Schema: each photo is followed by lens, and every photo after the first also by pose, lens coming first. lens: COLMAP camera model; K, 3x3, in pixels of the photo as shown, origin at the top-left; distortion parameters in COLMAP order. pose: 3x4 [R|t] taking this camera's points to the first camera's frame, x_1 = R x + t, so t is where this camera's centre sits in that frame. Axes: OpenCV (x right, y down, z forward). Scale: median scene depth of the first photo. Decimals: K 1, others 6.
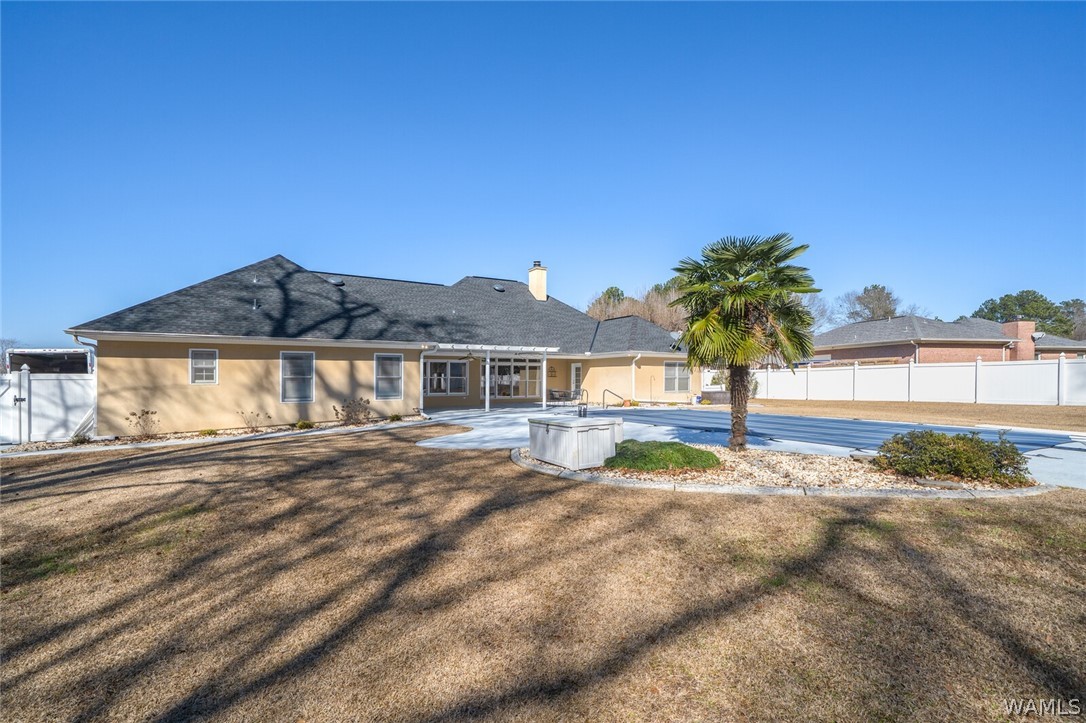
lens RADIAL K [[477.4, 0, 550.6], [0, 477.4, 379.5], [0, 0, 1]] dist [0.008087, 0.000265]
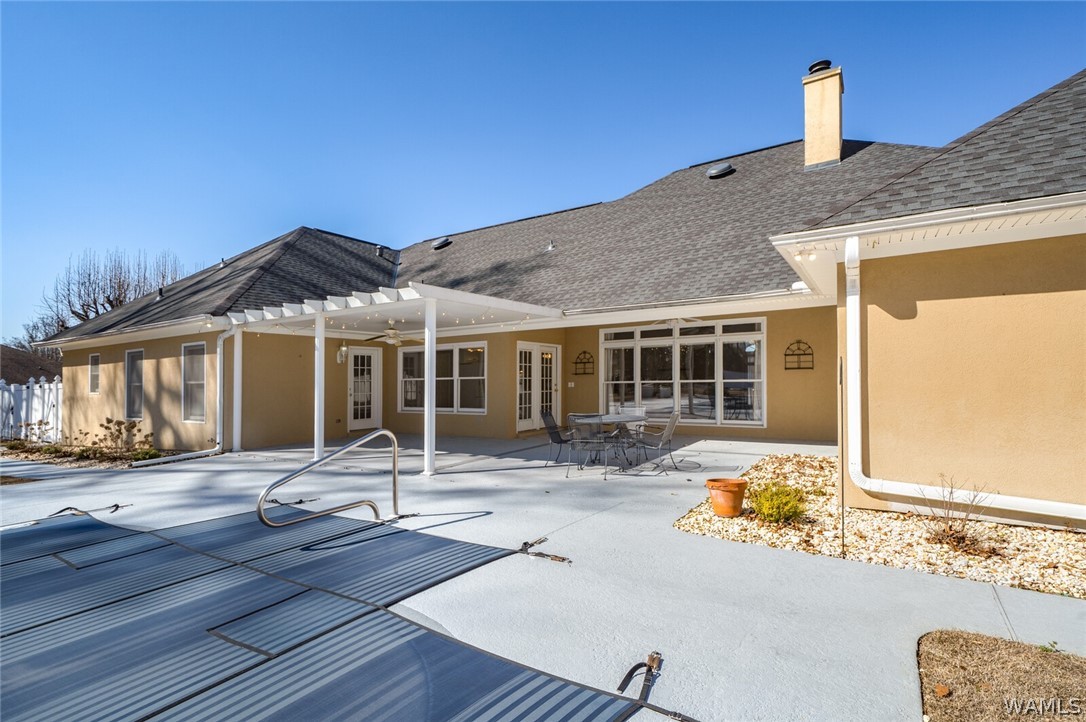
lens RADIAL K [[521.6, 0, 533.4], [0, 521.6, 401.6], [0, 0, 1]] dist [0.015356, 0.001161]
pose [[0.440688, 0.029478, -0.897176, 0.327802], [0.013540, 0.999129, 0.039479, -0.000736], [0.897558, -0.029546, 0.439904, 0.821787]]
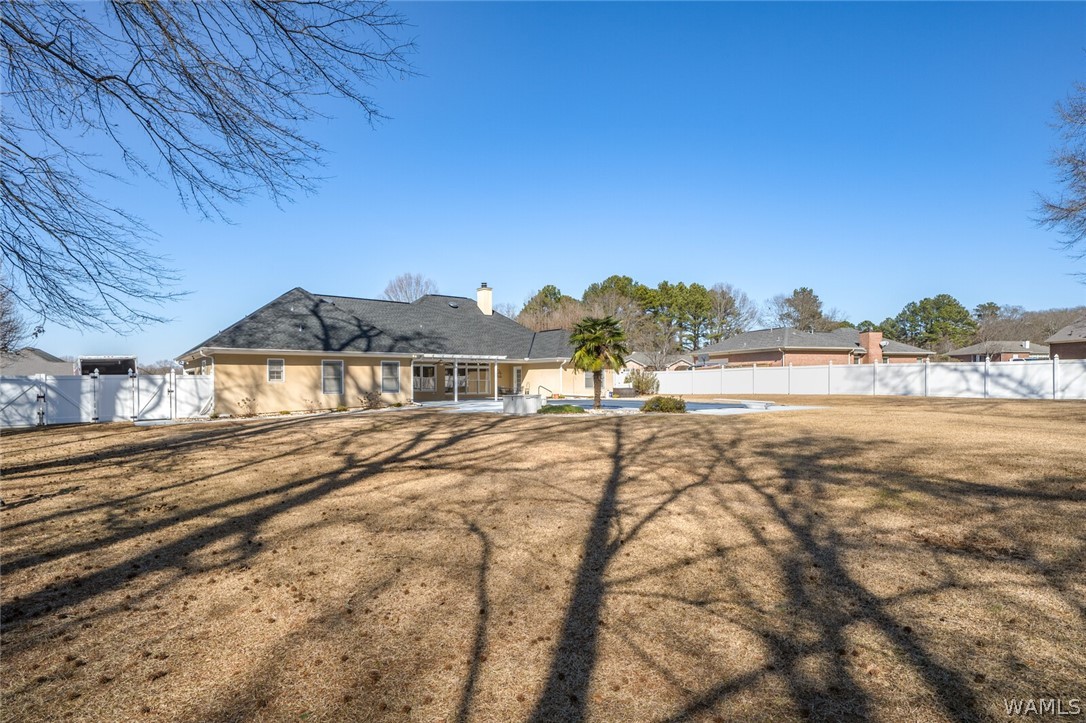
lens RADIAL K [[539.8, 0, 545.1], [0, 539.8, 378.9], [0, 0, 1]] dist [0.015807, -0.000028]
pose [[0.992919, -0.002857, 0.118759, -0.052702], [0.003483, 0.999981, -0.005066, 0.007551], [-0.118743, 0.005444, 0.992910, -0.515118]]
